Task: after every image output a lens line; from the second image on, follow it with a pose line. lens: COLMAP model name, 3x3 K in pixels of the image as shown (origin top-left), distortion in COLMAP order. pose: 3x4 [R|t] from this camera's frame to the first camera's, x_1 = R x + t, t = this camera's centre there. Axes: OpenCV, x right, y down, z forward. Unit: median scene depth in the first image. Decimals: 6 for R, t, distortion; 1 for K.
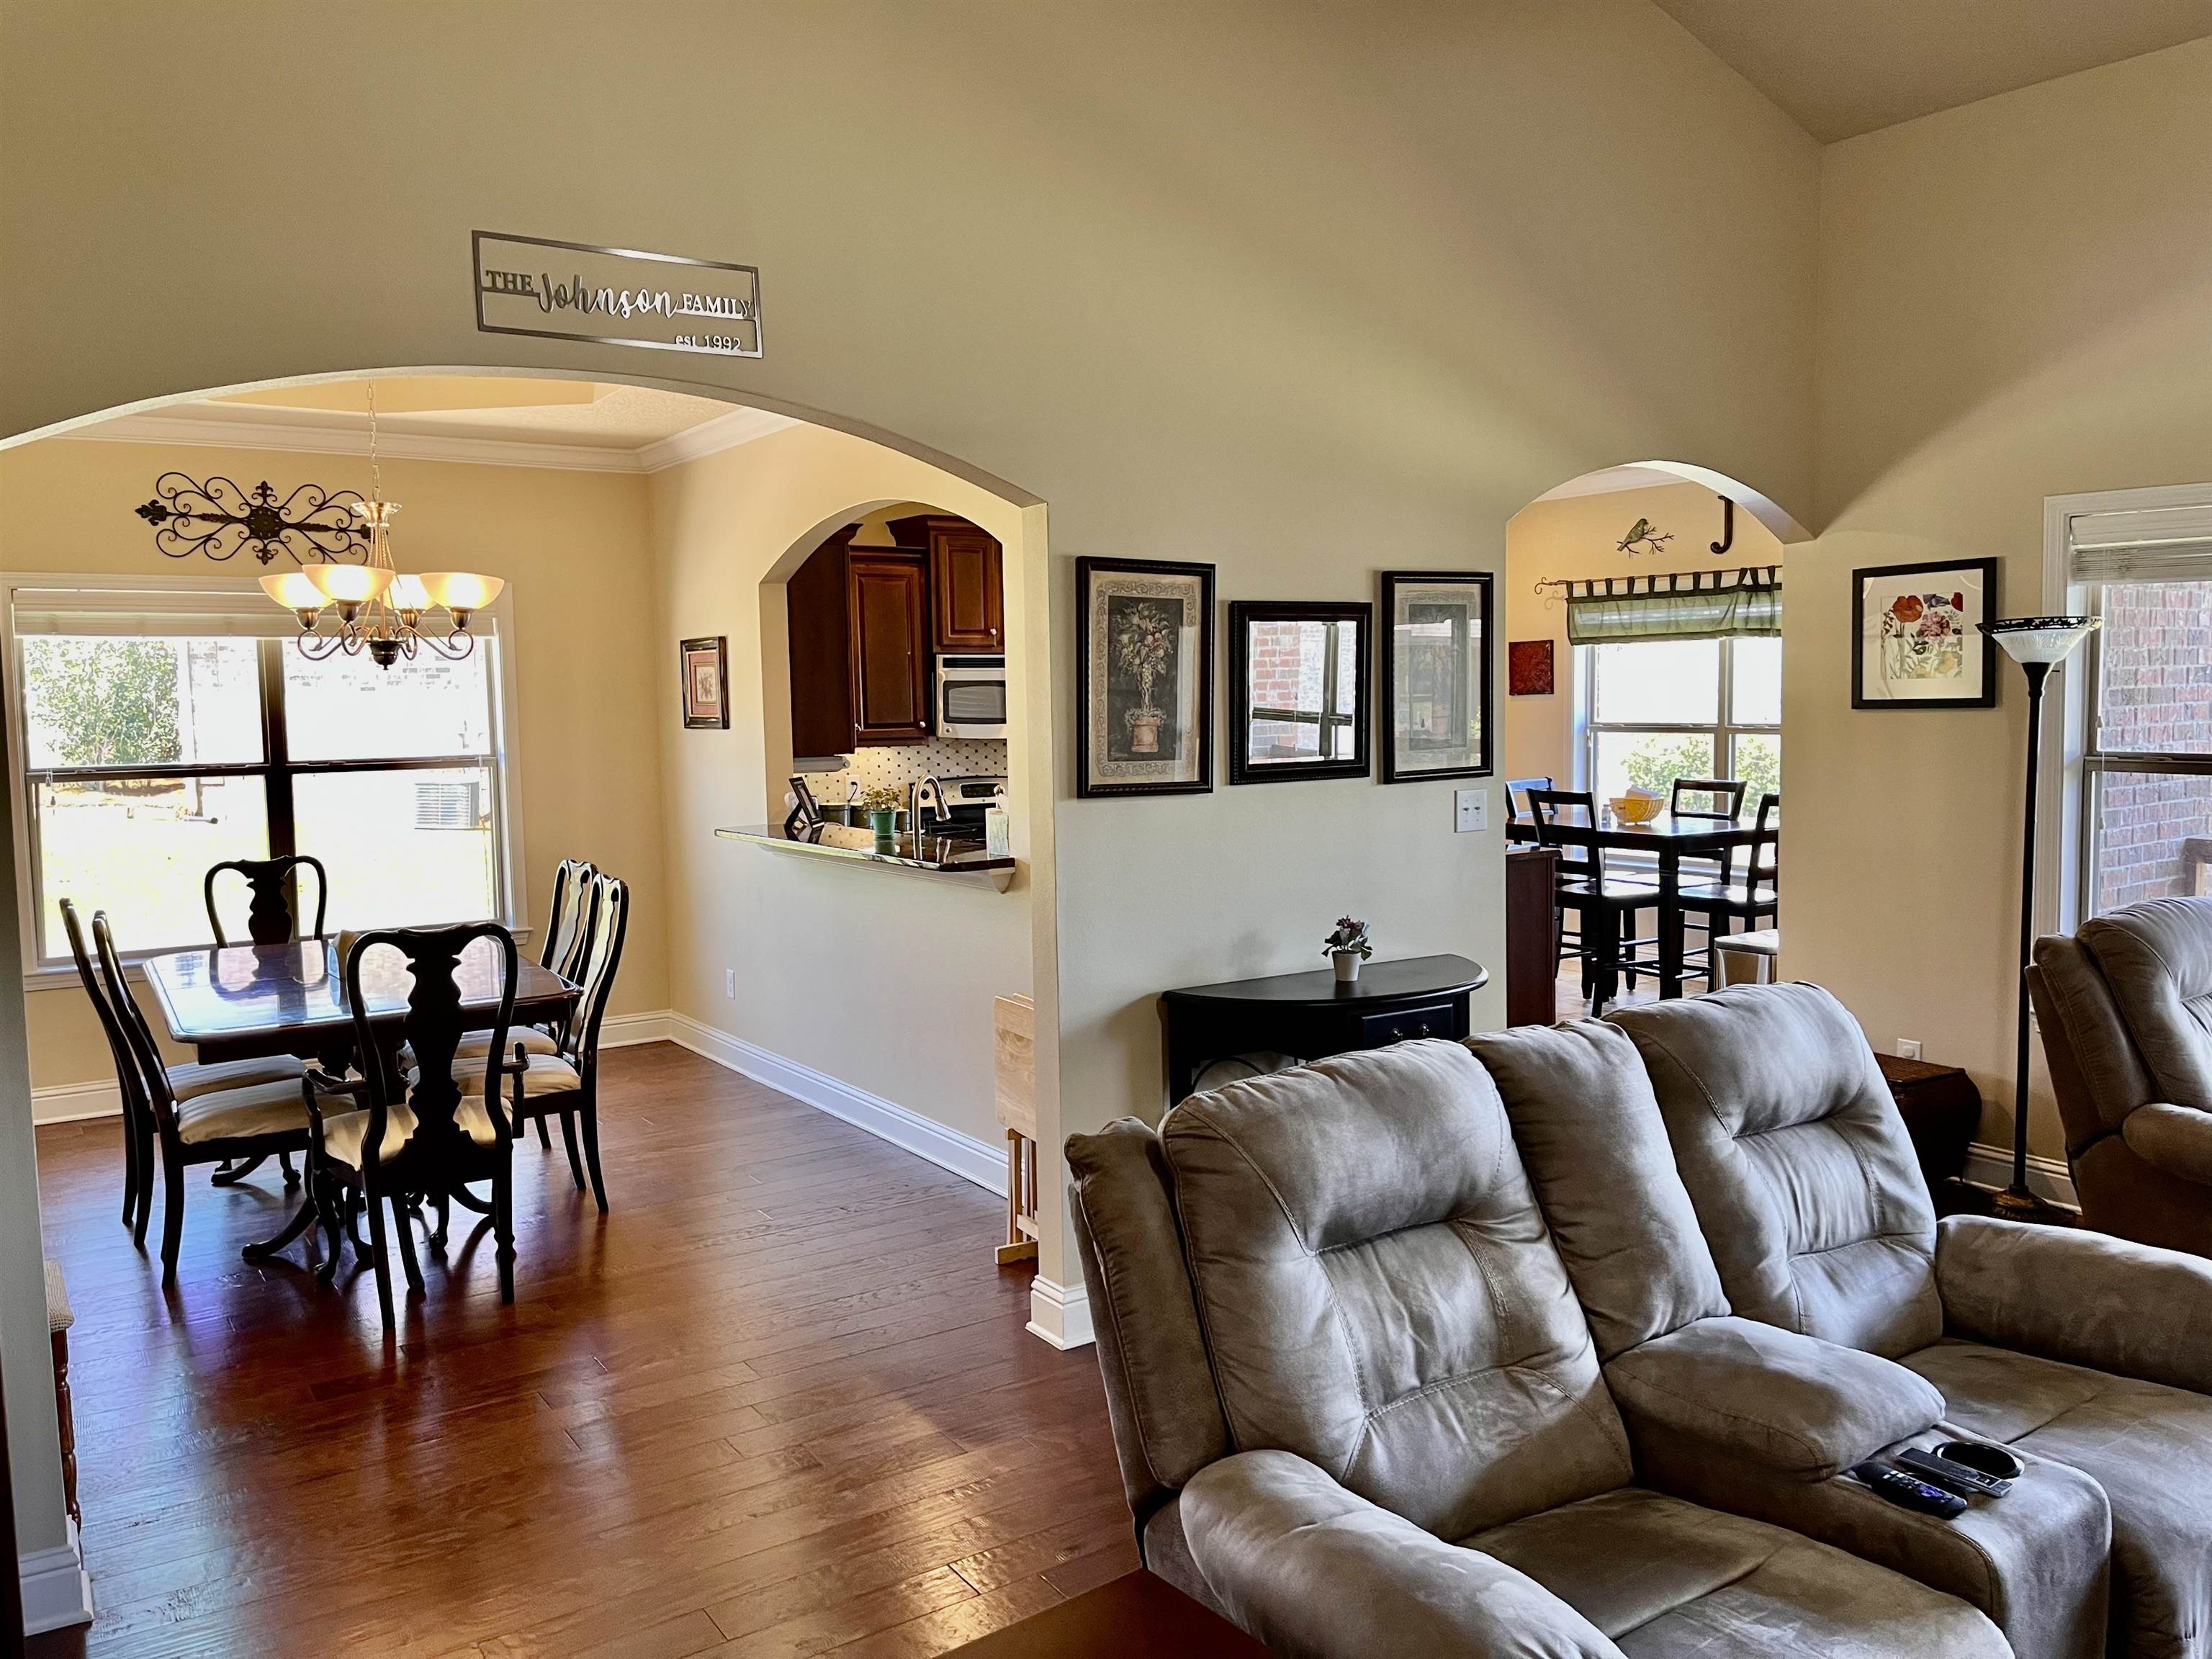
lens RADIAL K [[1671.8, 0, 1117.5], [0, 1671.8, 827.8], [0, 0, 1]] dist [0.078849, -0.100881]
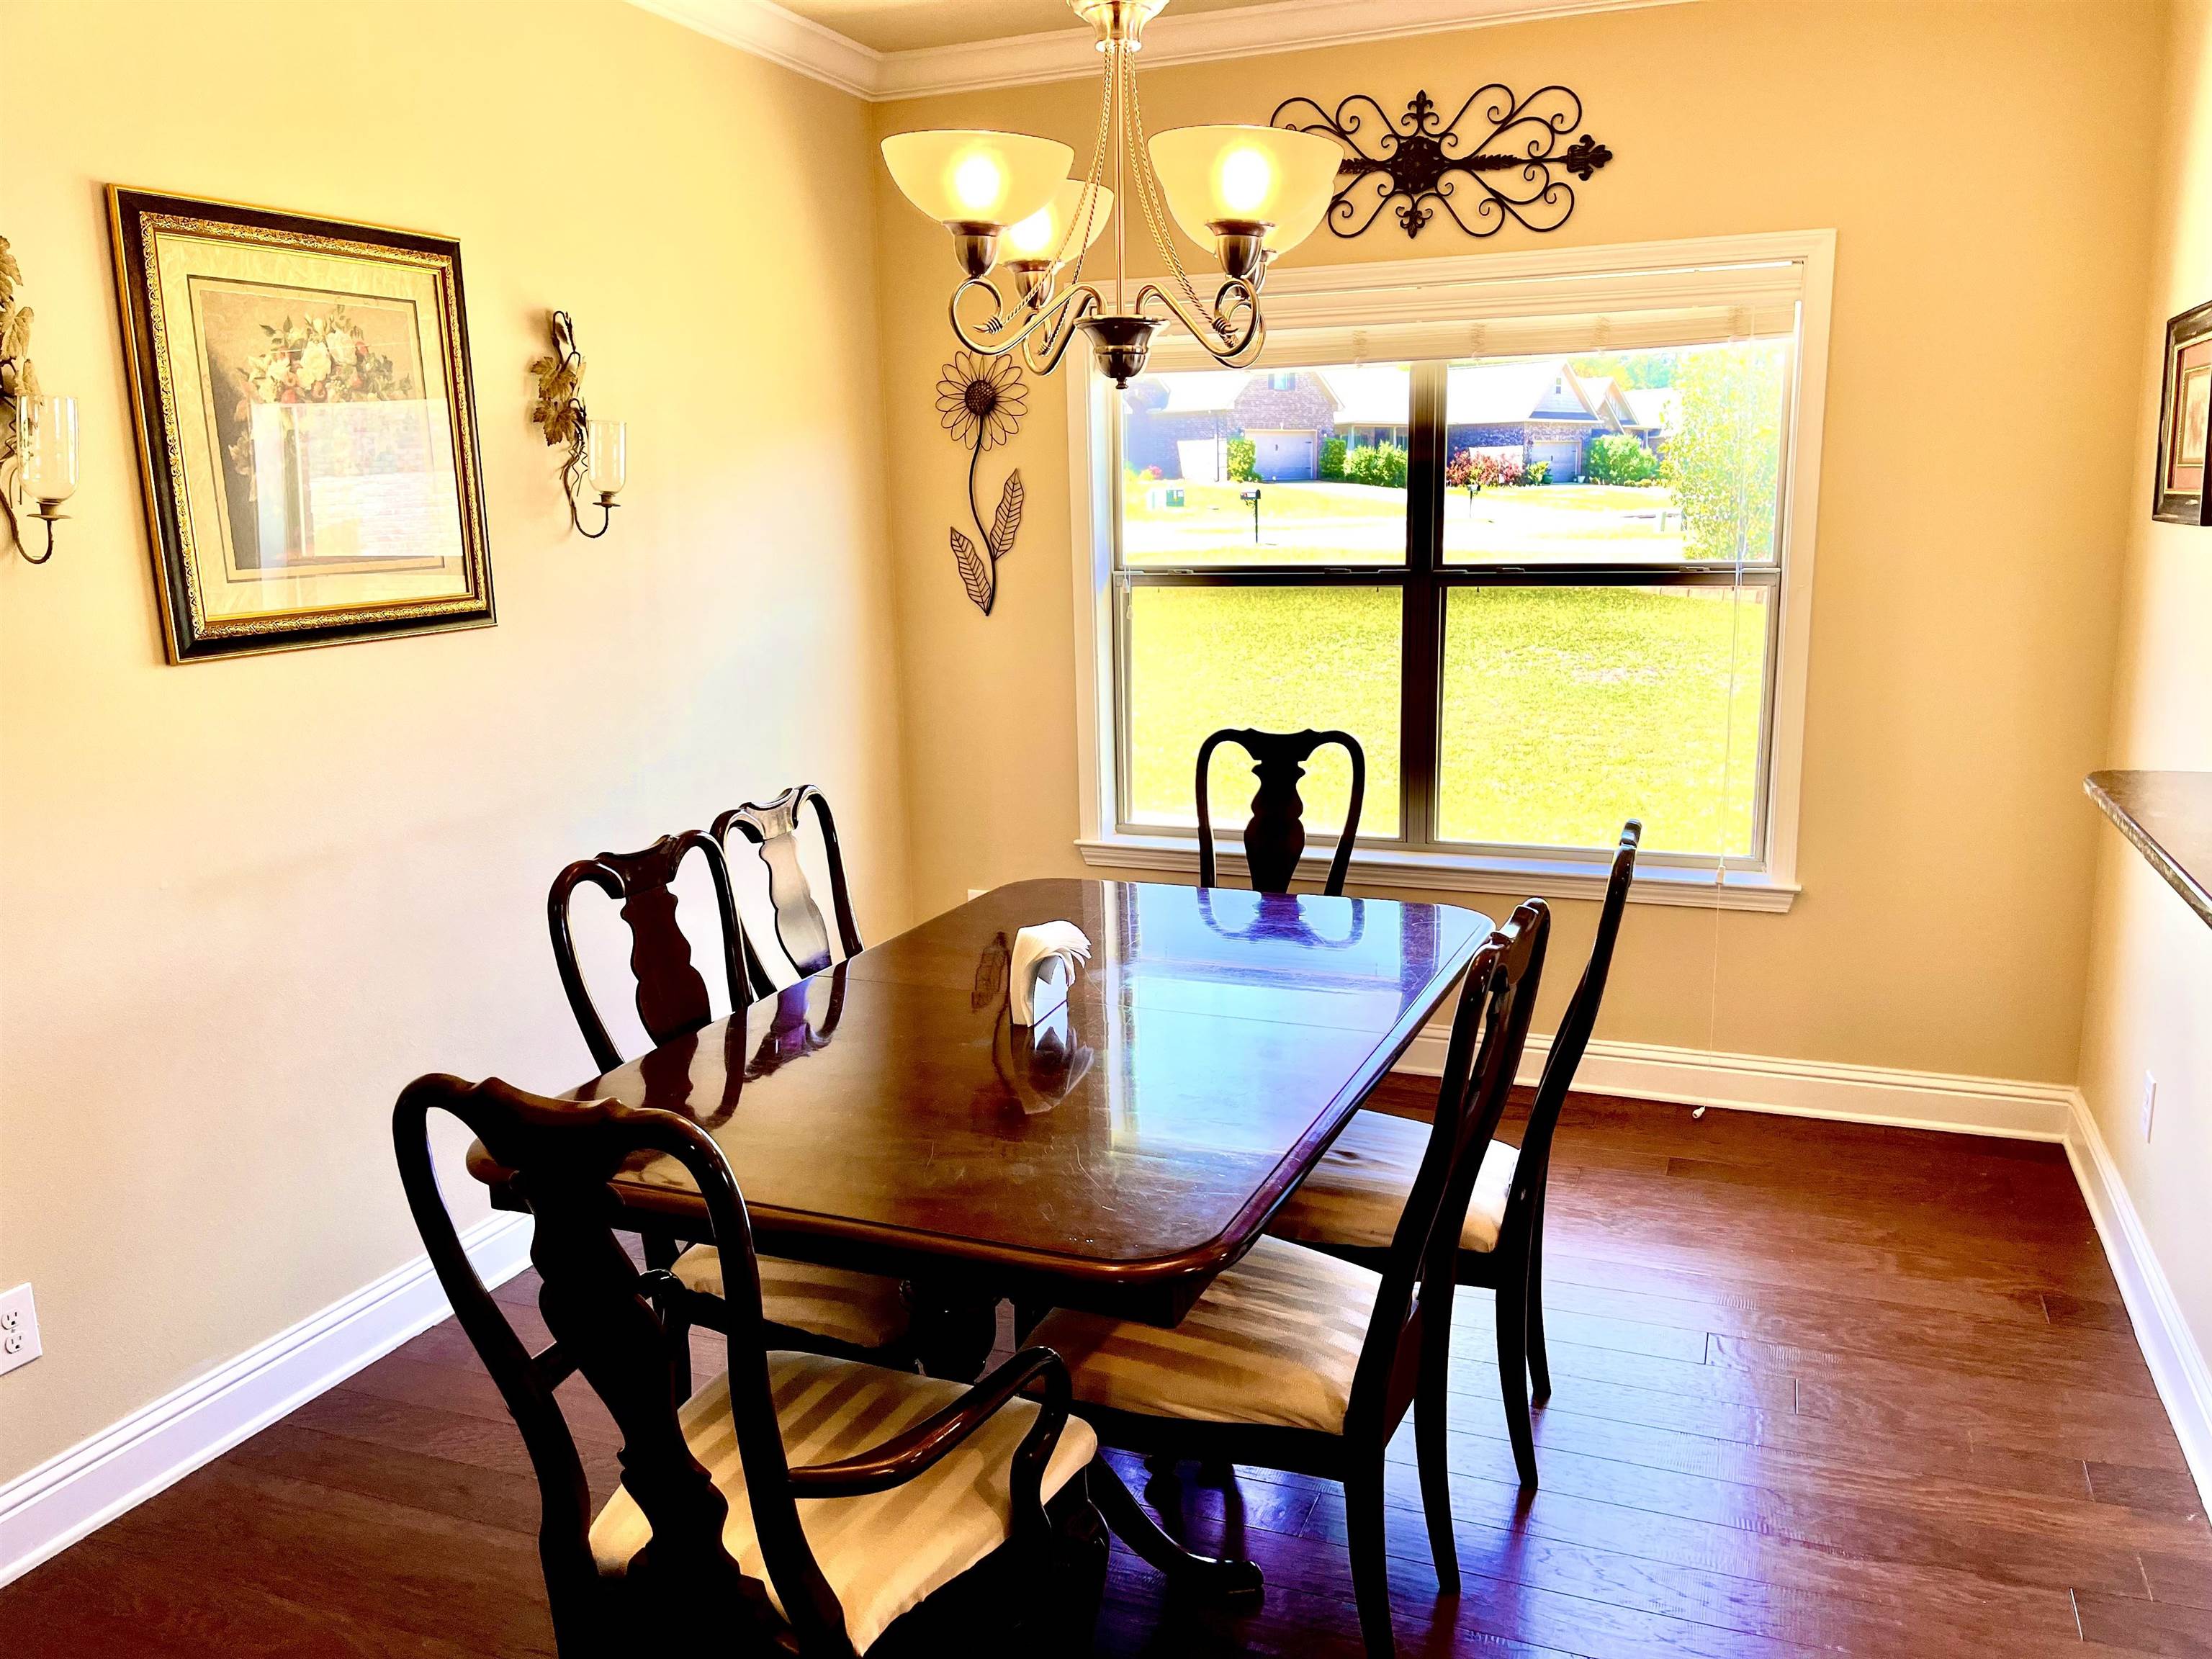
lens RADIAL K [[1671.8, 0, 1117.5], [0, 1671.8, 827.8], [0, 0, 1]] dist [0.078849, -0.100881]
pose [[0.572314, 0.165376, -0.803186, -0.053918], [-0.058475, 0.985191, 0.161184, -0.049886], [0.817947, -0.045282, 0.573509, 0.732663]]
